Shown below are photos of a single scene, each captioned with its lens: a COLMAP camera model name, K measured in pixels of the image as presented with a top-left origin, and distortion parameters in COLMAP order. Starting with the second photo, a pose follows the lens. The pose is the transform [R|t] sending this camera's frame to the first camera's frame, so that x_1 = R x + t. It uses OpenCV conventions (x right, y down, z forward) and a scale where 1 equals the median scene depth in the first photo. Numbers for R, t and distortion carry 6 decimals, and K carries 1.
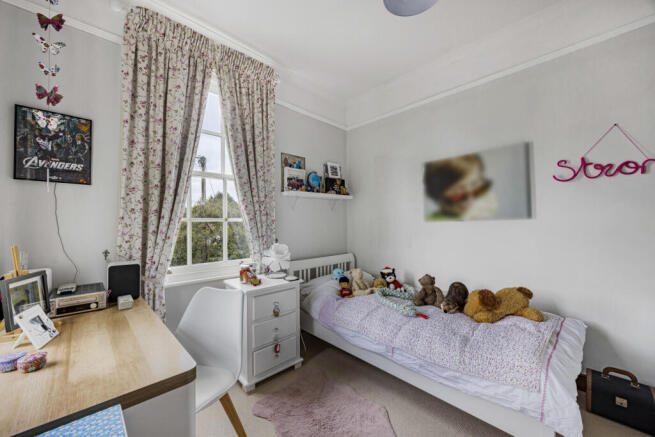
lens RADIAL K [[254.3, 0, 327.5], [0, 254.3, 218.5], [0, 0, 1]] dist [-0.001282, -0.000004]
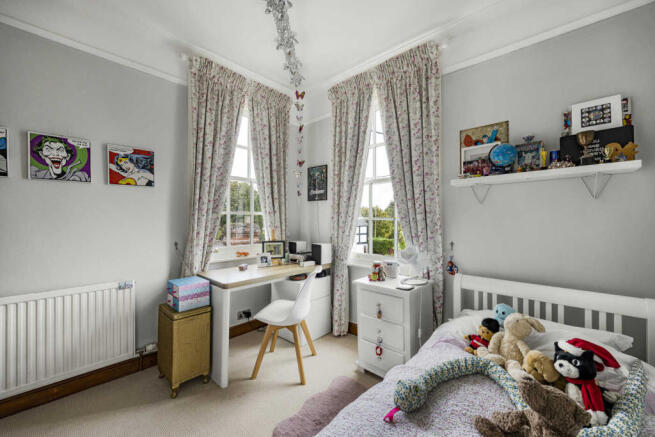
lens RADIAL K [[254.3, 0, 327.5], [0, 254.3, 218.5], [0, 0, 1]] dist [-0.001282, -0.000004]
pose [[0.053449, -0.003749, -0.998564, 0.618243], [0.005270, 0.999980, -0.003473, 0.006334], [0.998557, -0.005076, 0.053467, 0.613692]]
